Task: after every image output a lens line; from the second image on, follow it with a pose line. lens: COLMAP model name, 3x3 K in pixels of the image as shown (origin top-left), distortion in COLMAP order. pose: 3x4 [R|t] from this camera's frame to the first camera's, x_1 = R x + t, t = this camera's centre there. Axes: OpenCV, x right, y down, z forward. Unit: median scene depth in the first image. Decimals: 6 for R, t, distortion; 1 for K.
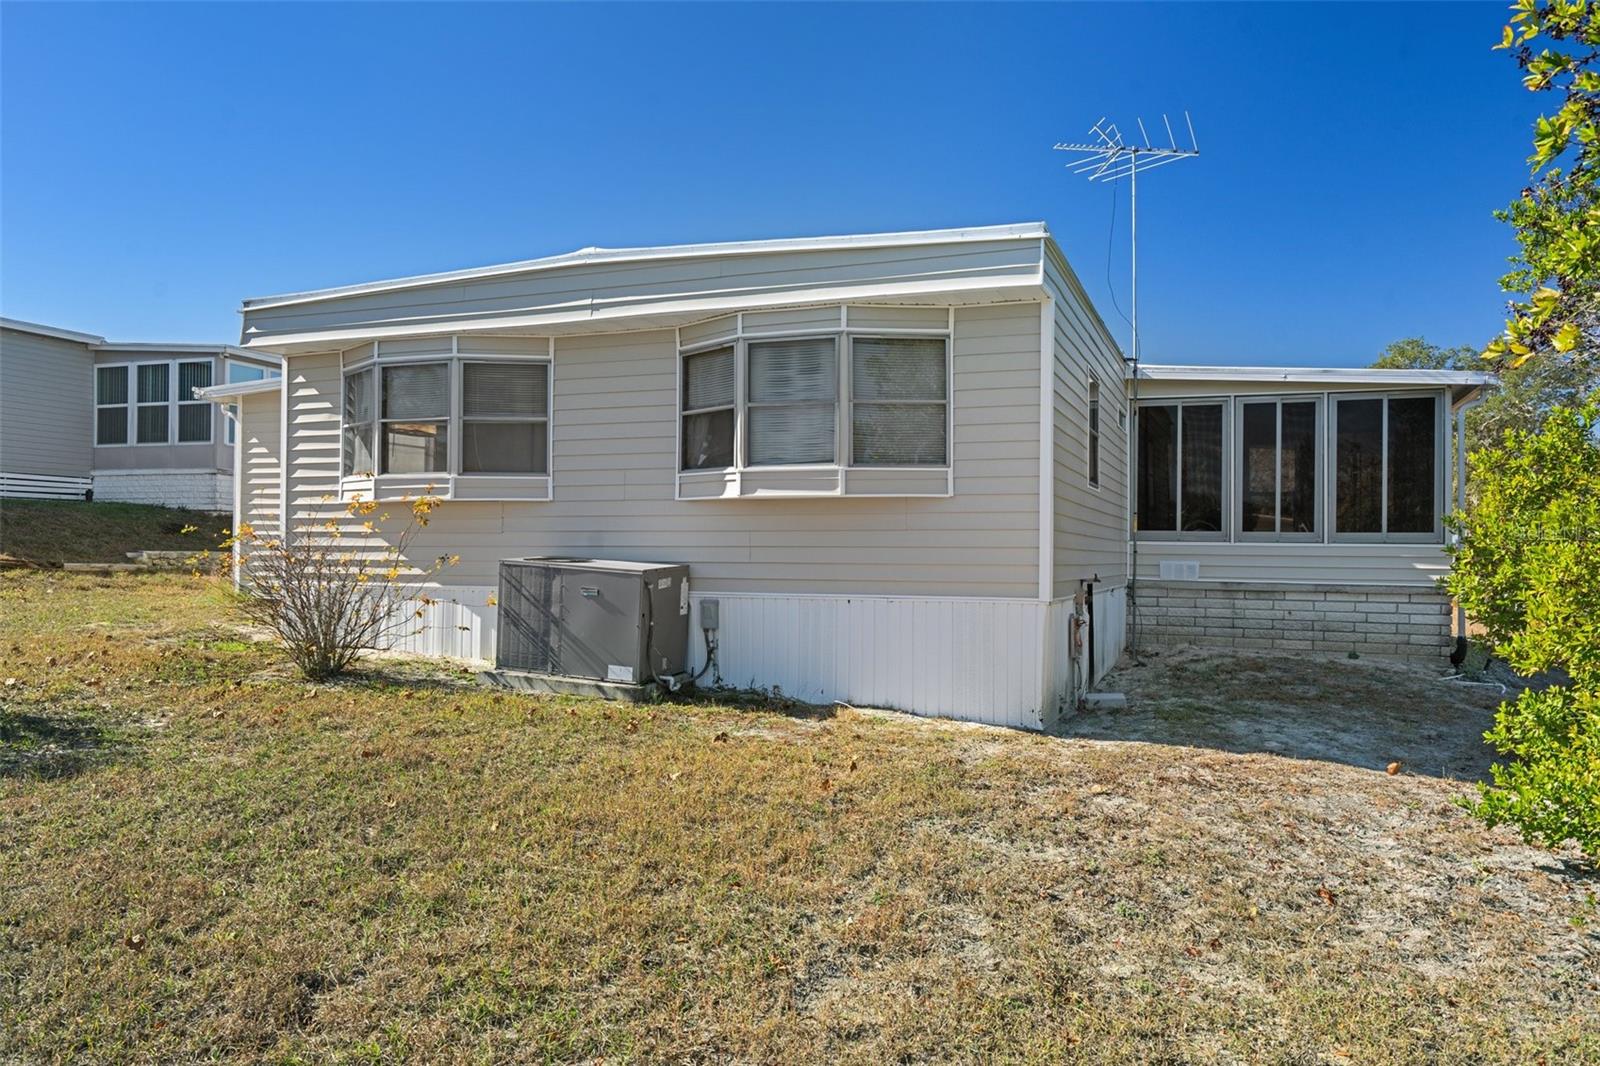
lens RADIAL K [[1150.9, 0, 800.0], [0, 1150.9, 533.0], [0, 0, 1]] dist [0.003176, 0.000928]
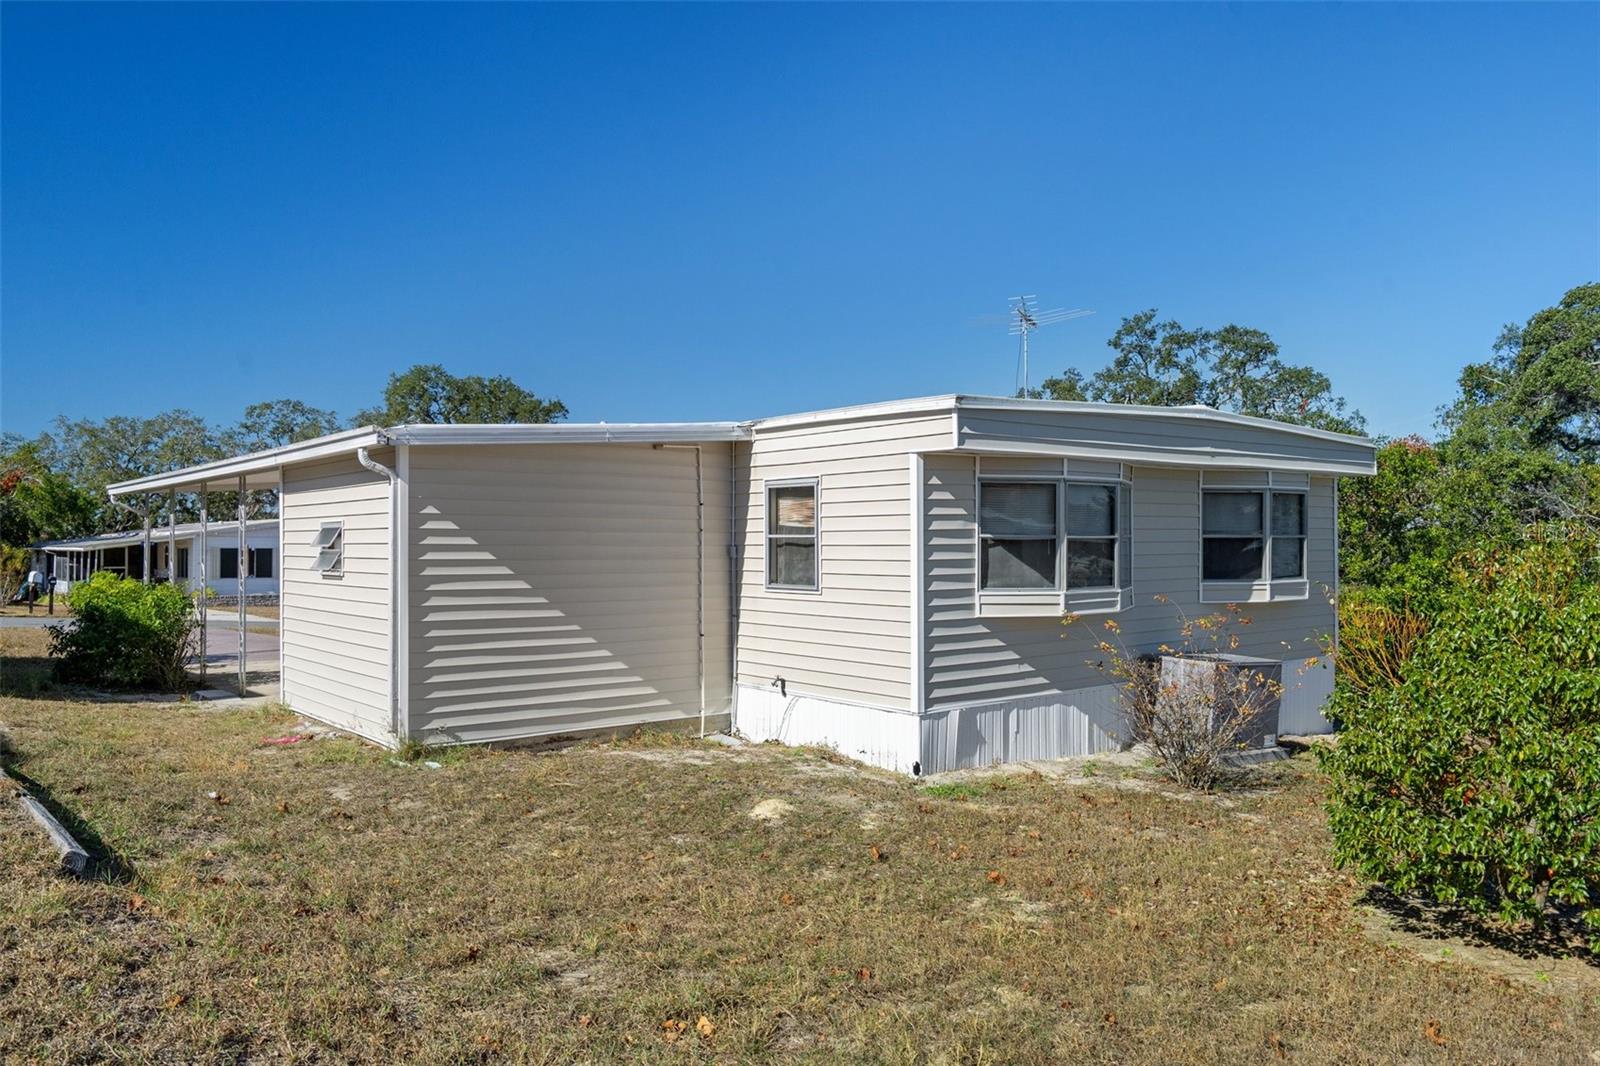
lens RADIAL K [[1150.9, 0, 800.0], [0, 1150.9, 533.0], [0, 0, 1]] dist [0.003176, 0.000928]
pose [[0.493950, -0.005849, 0.869471, -1.301771], [-0.008637, 0.999895, 0.011633, -0.105592], [-0.869447, -0.013255, 0.493848, 0.669715]]
